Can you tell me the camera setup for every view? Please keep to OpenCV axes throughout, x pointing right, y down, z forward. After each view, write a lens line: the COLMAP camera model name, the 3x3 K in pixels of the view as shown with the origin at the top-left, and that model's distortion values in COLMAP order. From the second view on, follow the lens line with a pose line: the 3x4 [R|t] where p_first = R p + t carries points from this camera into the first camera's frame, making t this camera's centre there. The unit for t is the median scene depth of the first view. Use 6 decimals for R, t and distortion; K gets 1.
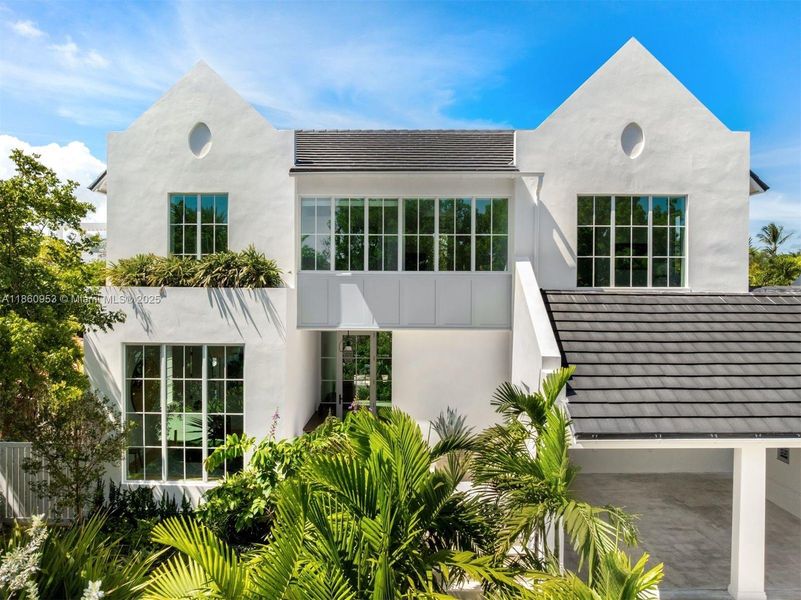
lens RADIAL K [[1000.2, 0, 400.5], [0, 1000.2, 300.0], [0, 0, 1]] dist [-0.157338, 0.051308]
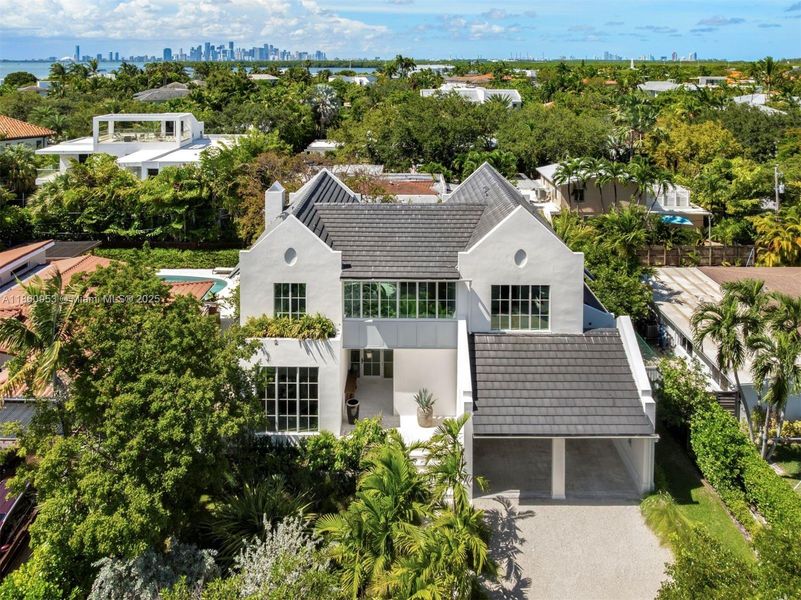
lens RADIAL K [[1000.2, 0, 400.5], [0, 1000.2, 300.0], [0, 0, 1]] dist [-0.157338, 0.051308]
pose [[0.999960, -0.005601, 0.006942, -0.007894], [0.004222, 0.982760, 0.184835, -0.428020], [-0.007858, -0.184799, 0.982745, -0.868372]]
